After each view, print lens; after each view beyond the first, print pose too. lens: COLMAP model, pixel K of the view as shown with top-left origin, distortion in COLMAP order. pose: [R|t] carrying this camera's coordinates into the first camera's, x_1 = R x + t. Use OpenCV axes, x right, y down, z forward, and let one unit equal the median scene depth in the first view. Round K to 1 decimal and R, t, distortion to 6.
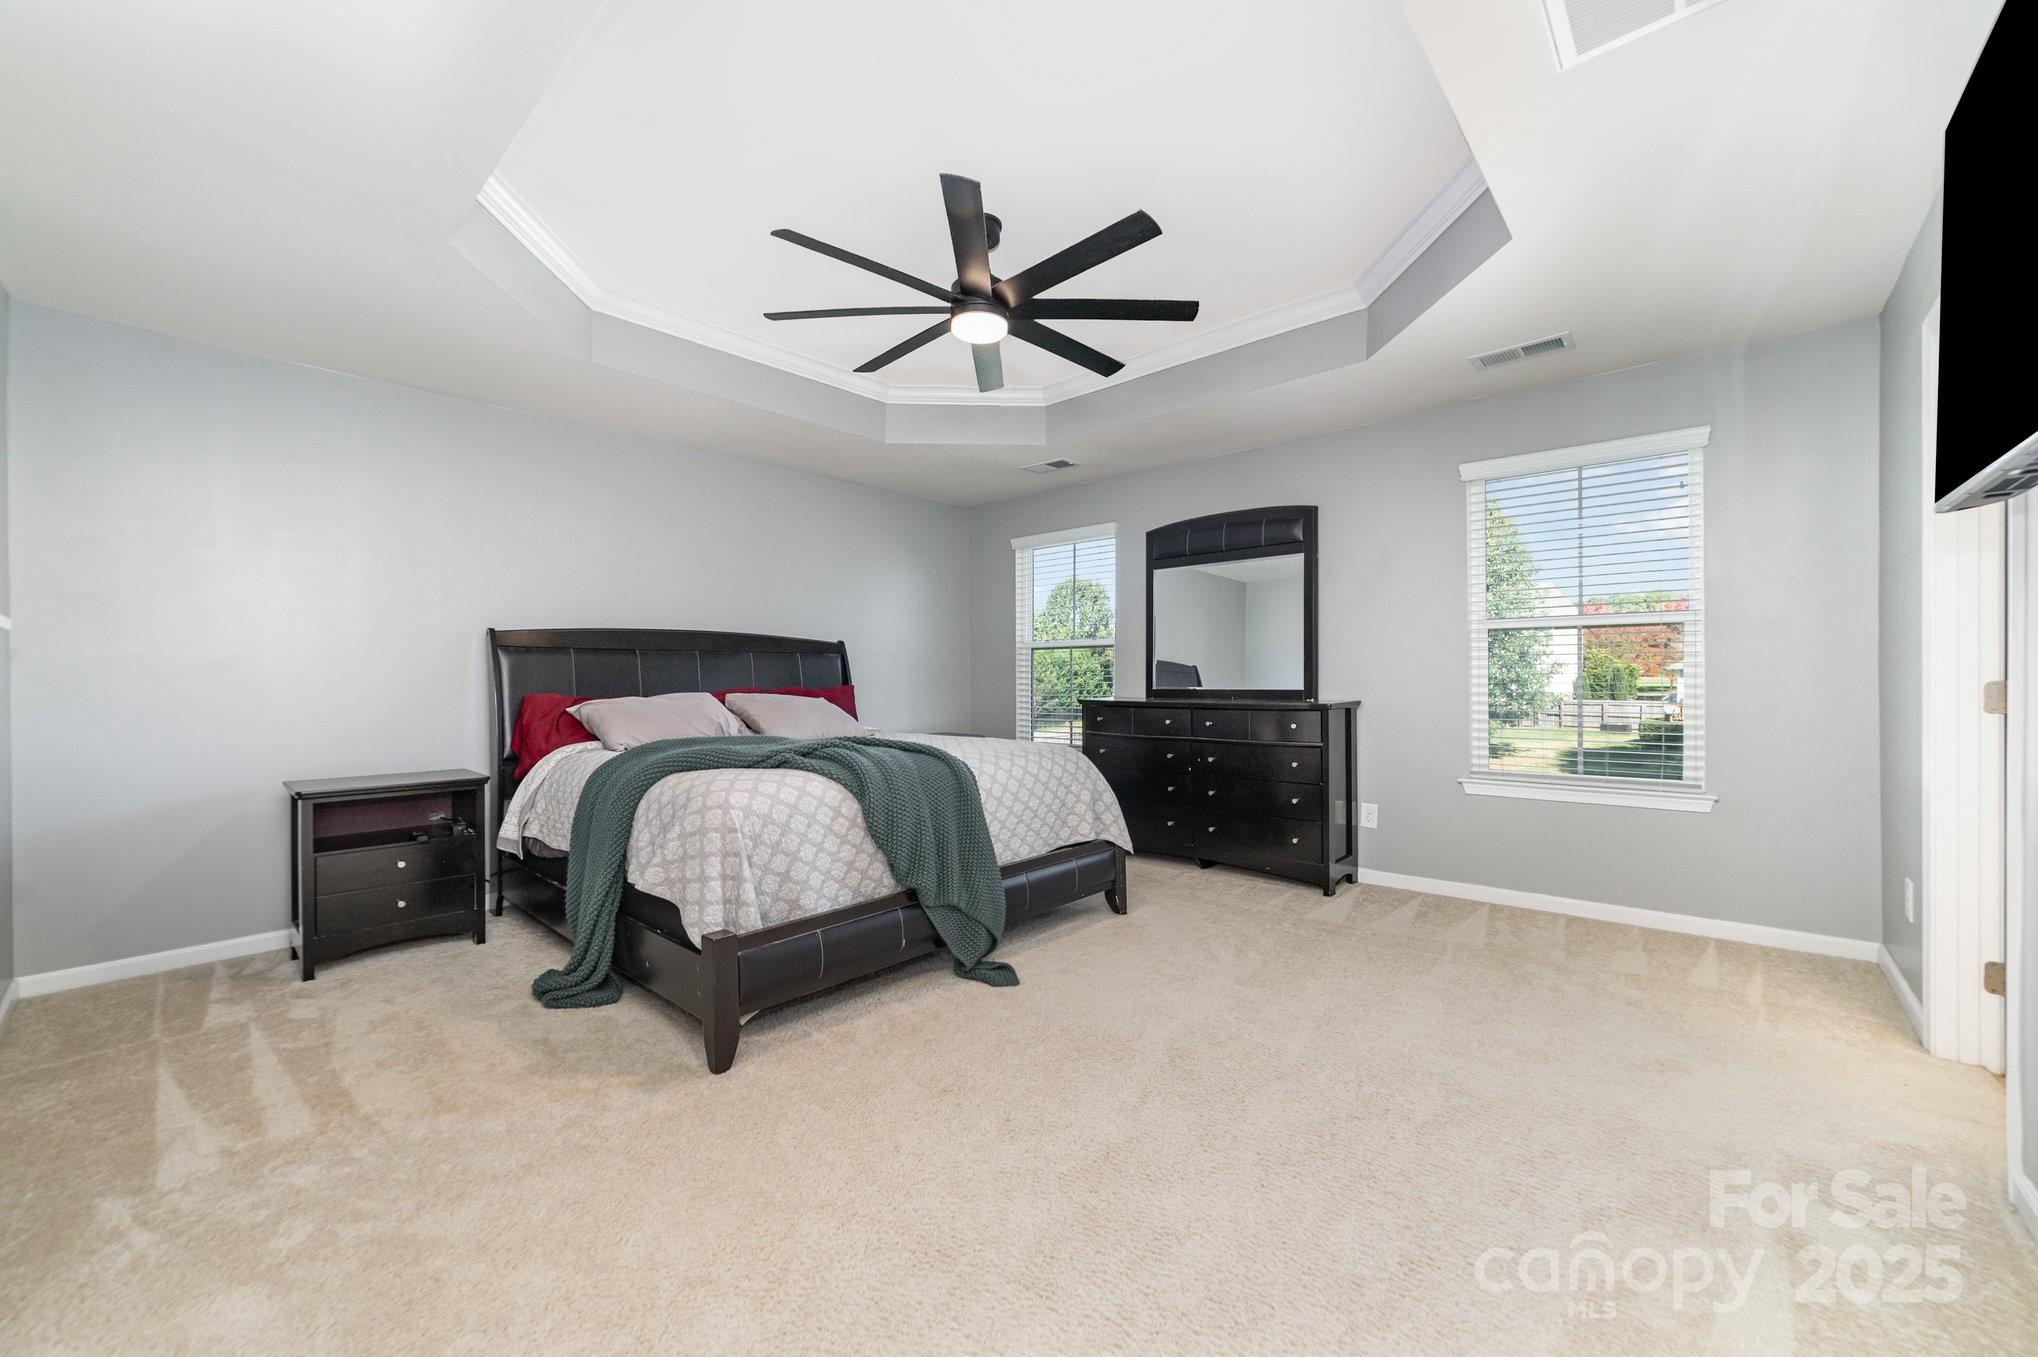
lens RADIAL K [[786.0, 0, 1017.3], [0, 786.0, 678.3], [0, 0, 1]] dist [-0.010528, 0.000333]
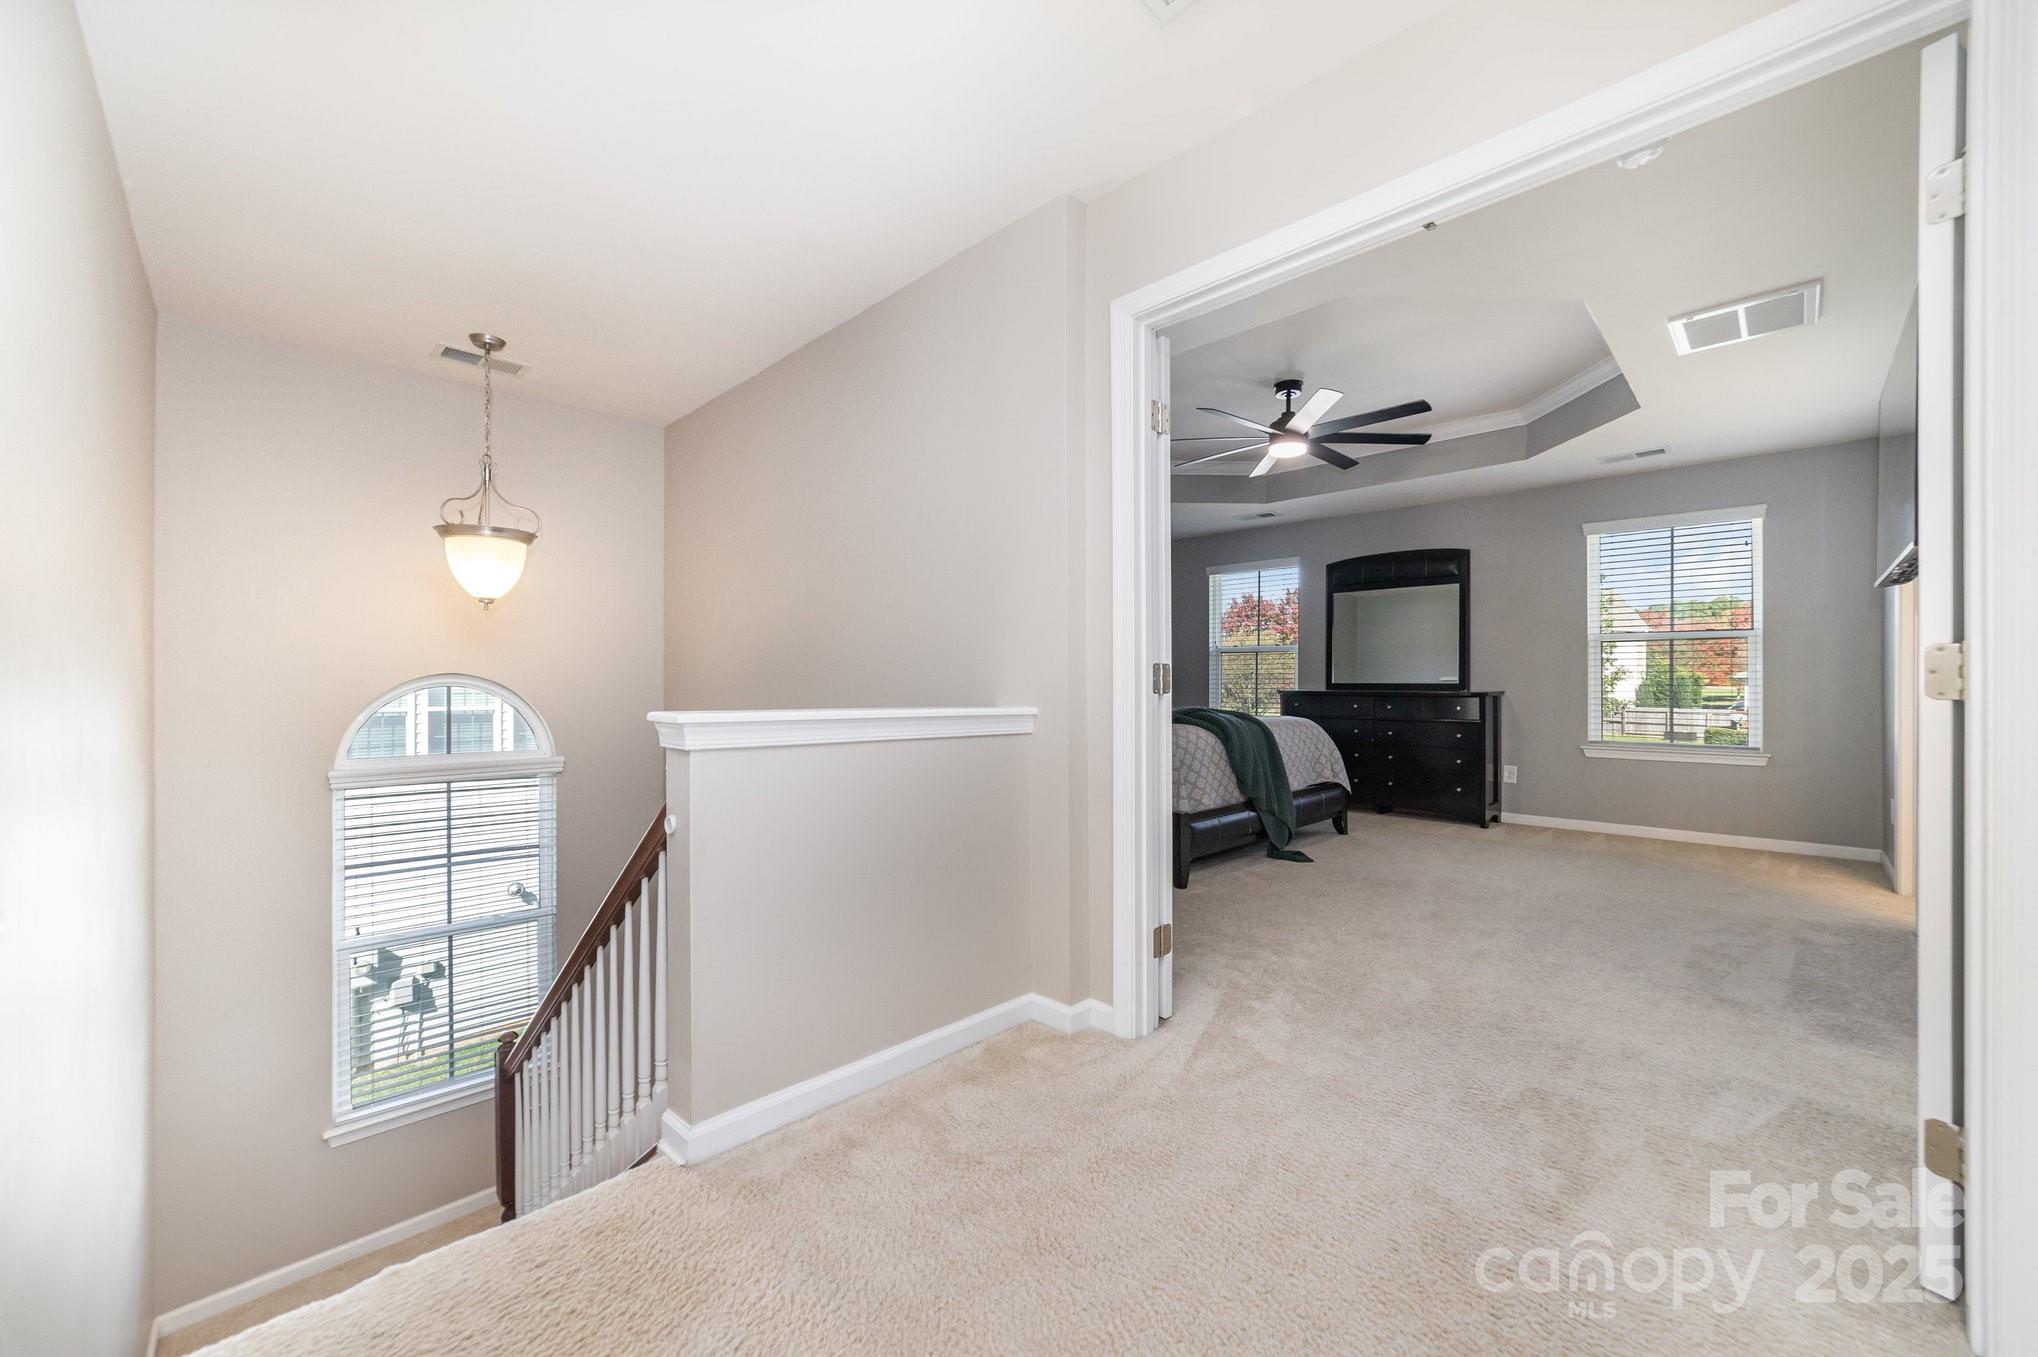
lens RADIAL K [[786.0, 0, 1018.3], [0, 786.0, 676.3], [0, 0, 1]] dist [-0.010528, 0.000333]
pose [[0.998804, 0.007099, -0.048376, -0.359796], [-0.007499, 0.999939, -0.008105, 0.020940], [0.048316, 0.008458, 0.998796, -0.430863]]
